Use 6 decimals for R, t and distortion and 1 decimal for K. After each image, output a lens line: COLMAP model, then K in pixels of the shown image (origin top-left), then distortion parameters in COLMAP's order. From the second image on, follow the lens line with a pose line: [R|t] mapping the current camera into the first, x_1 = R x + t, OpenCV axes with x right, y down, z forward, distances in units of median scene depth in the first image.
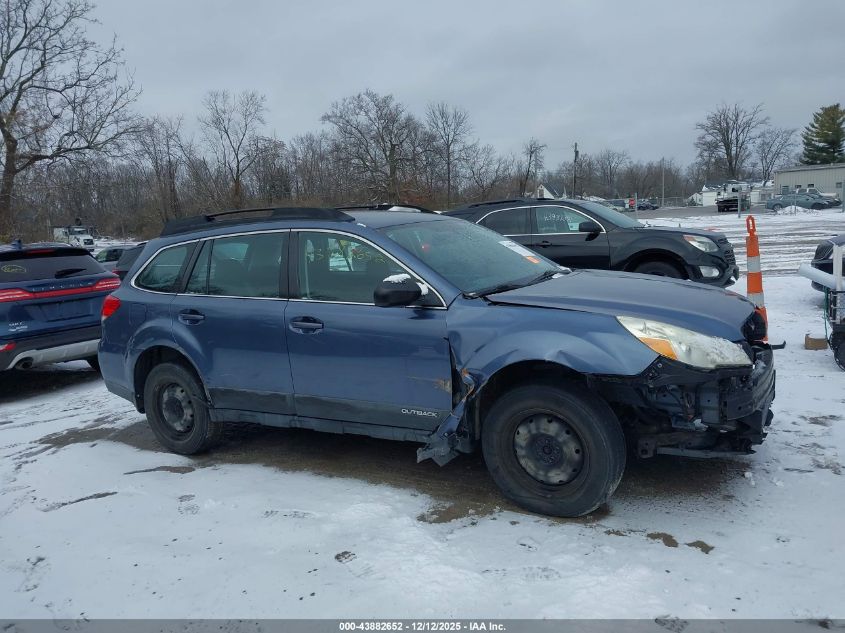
lens RADIAL K [[669.0, 0, 407.7], [0, 669.0, 317.4], [0, 0, 1]] dist [0.050159, -0.072321]
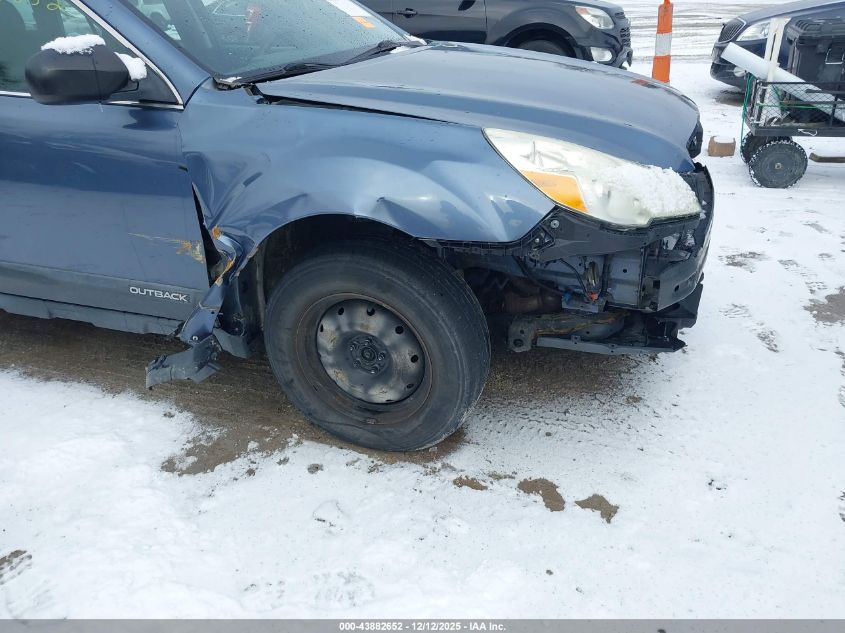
lens RADIAL K [[669.0, 0, 417.7], [0, 669.0, 309.0], [0, 0, 1]] dist [0.050159, -0.072321]
pose [[0.981495, -0.049353, 0.185021, 0.141196], [-0.006367, 0.957270, 0.289125, -0.017038], [-0.191384, -0.284953, 0.939241, 0.433090]]
